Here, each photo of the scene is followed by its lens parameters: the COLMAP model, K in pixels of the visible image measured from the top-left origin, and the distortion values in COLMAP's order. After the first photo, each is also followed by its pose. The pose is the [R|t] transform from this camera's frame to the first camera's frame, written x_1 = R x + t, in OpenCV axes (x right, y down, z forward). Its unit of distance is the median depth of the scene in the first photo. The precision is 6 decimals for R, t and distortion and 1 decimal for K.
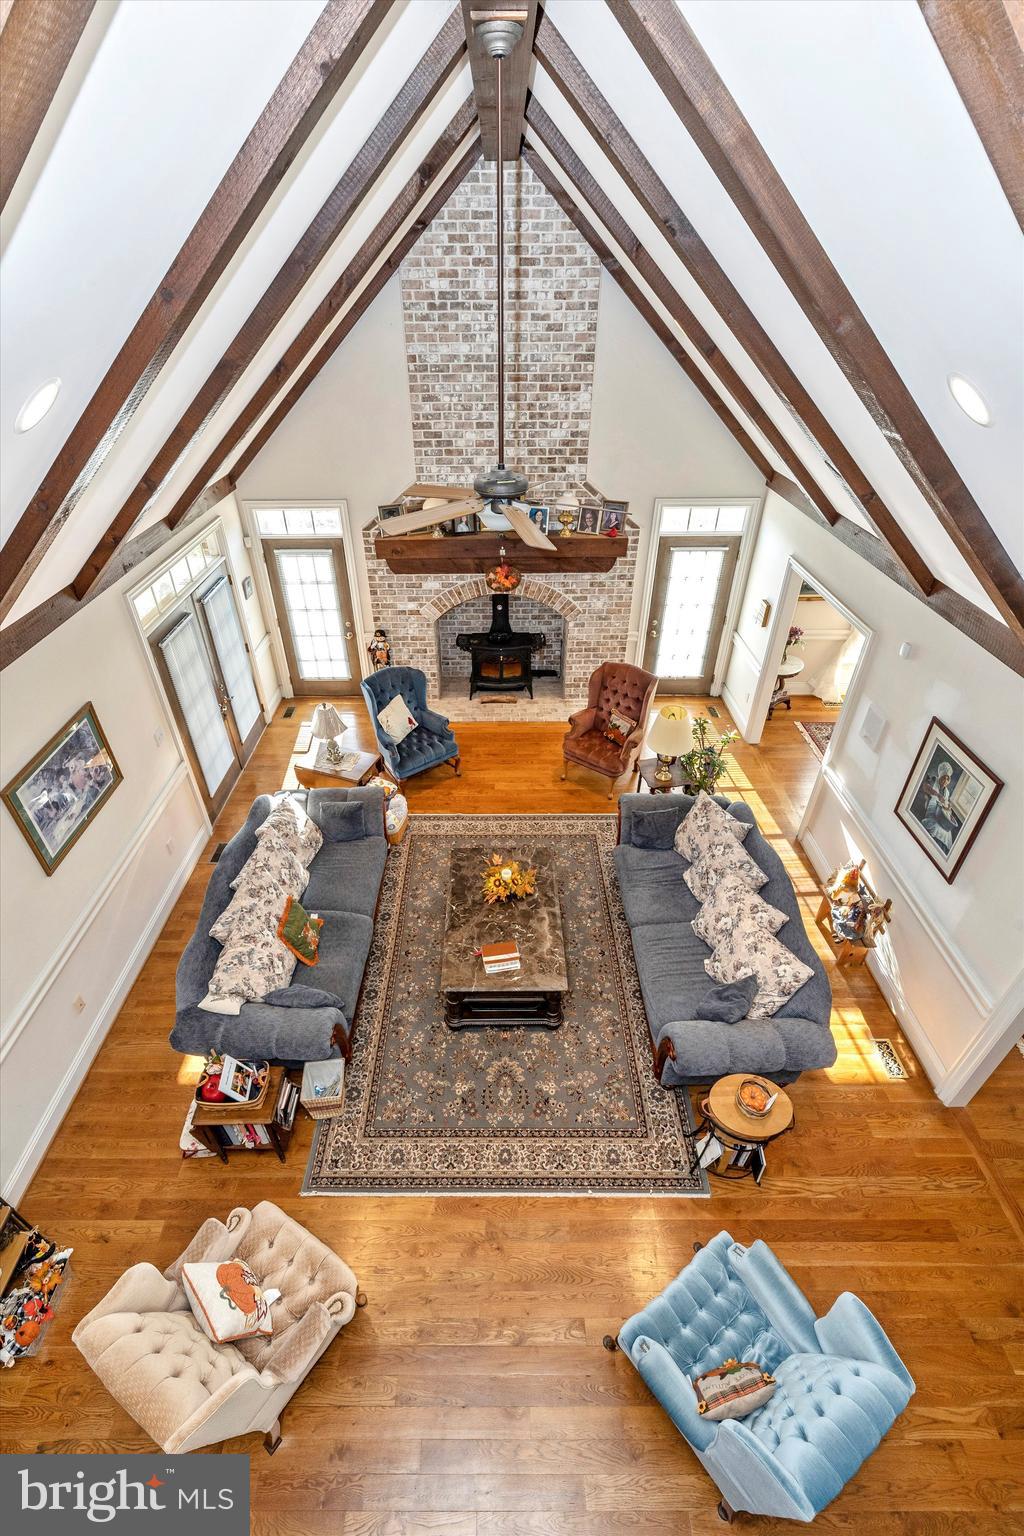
lens RADIAL K [[663.3, 0, 512.0], [0, 663.3, 768.0], [0, 0, 1]] dist [-0.001520, -0.000059]
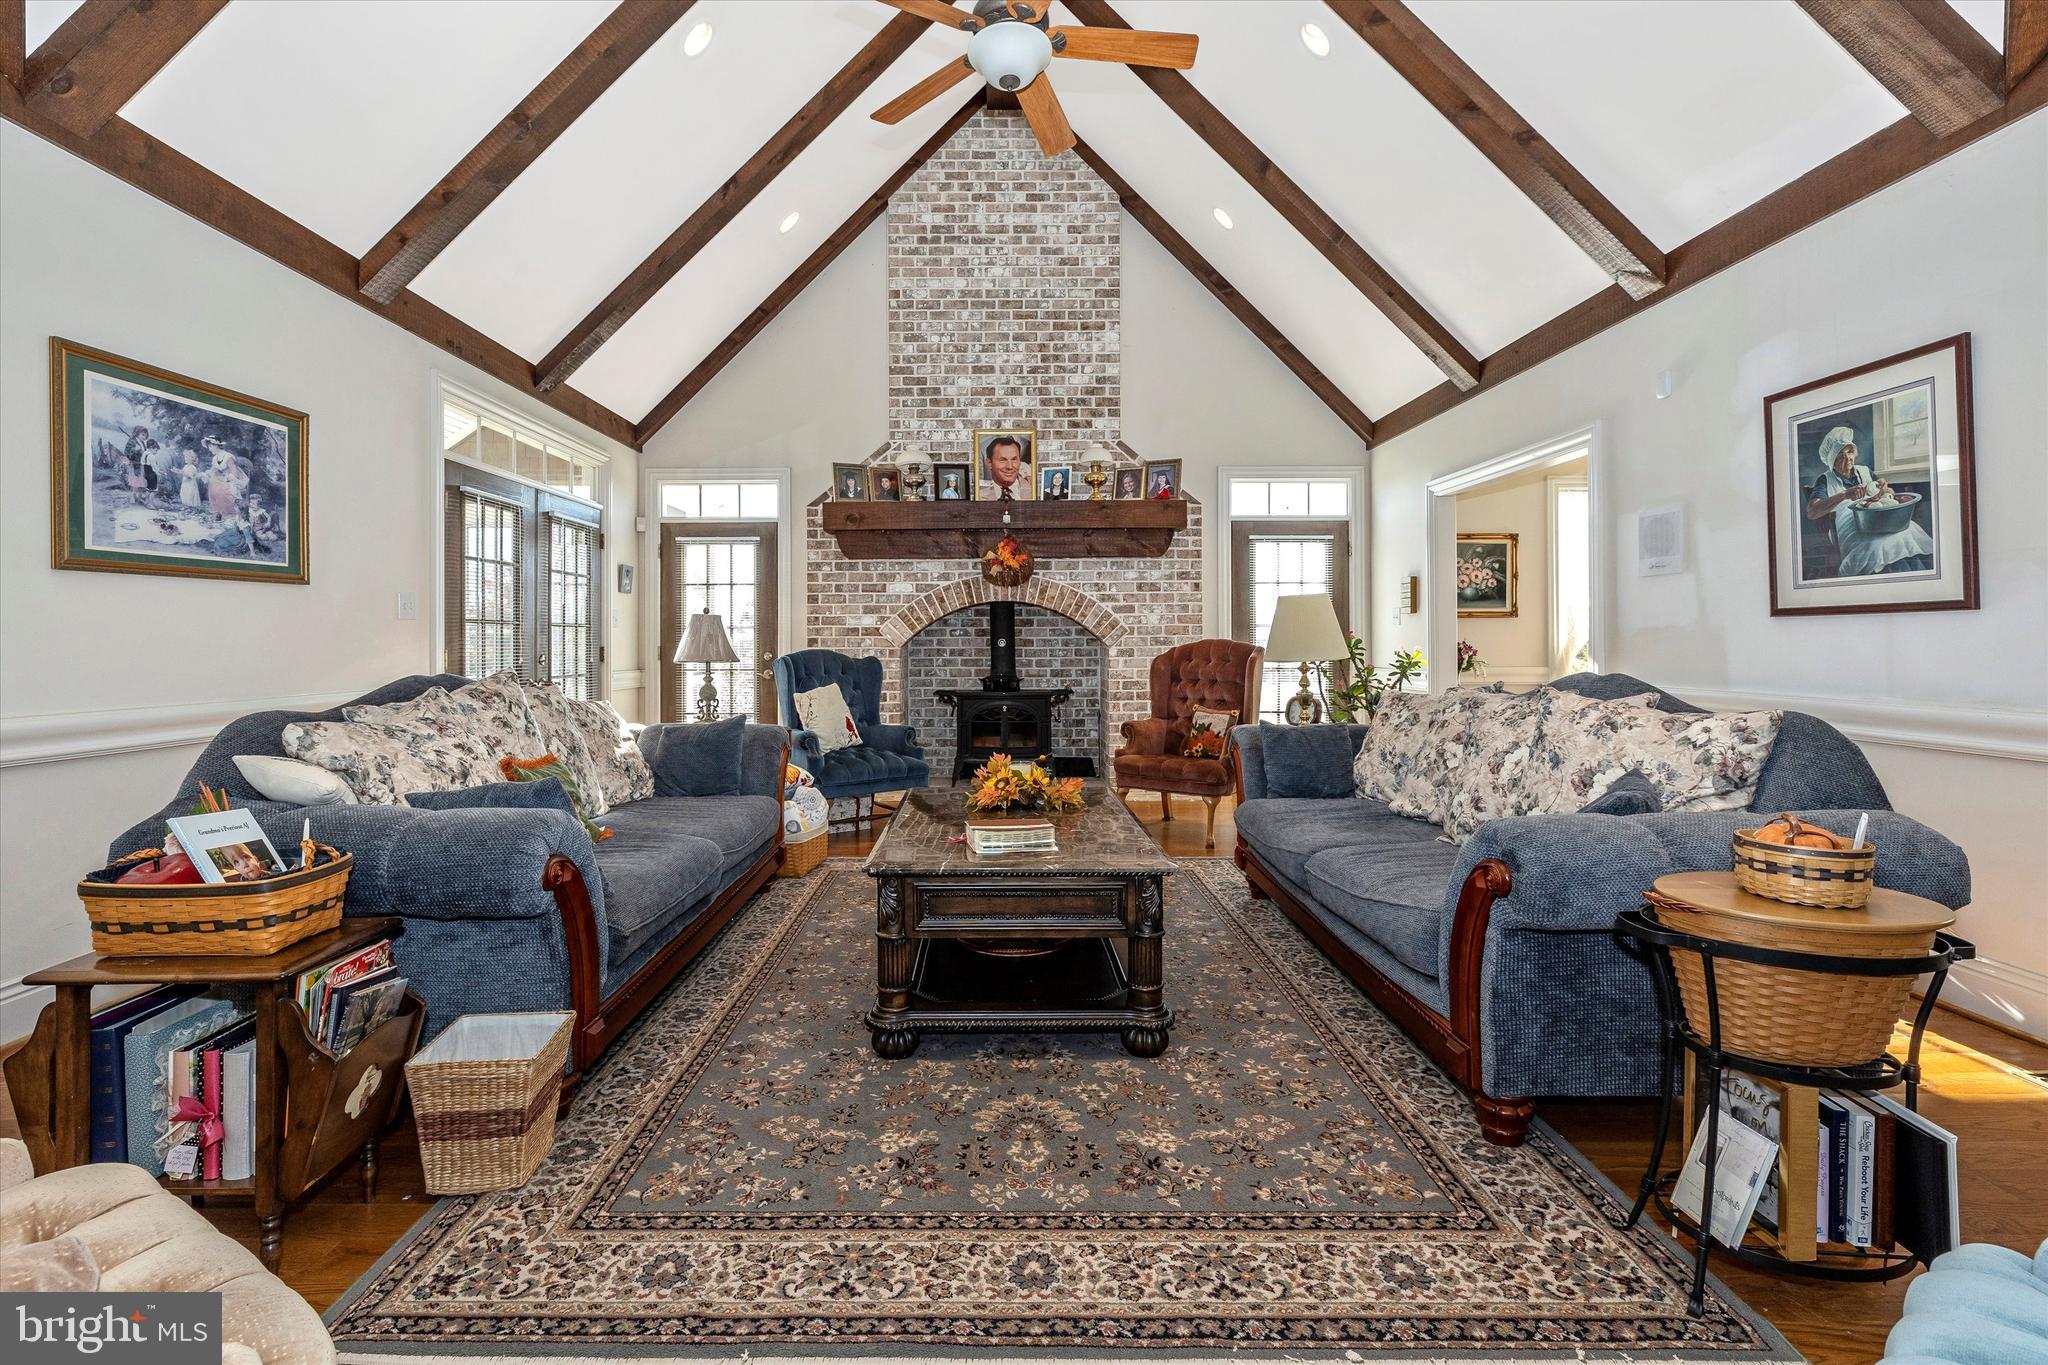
lens RADIAL K [[937.4, 0, 1008.9], [0, 937.4, 612.2], [0, 0, 1]] dist [-0.000983, -0.000055]
pose [[0.999956, -0.008658, -0.003506, -0.010856], [0.004879, 0.804205, -0.594332, 0.380383], [0.007965, 0.594289, 0.804212, 0.314838]]
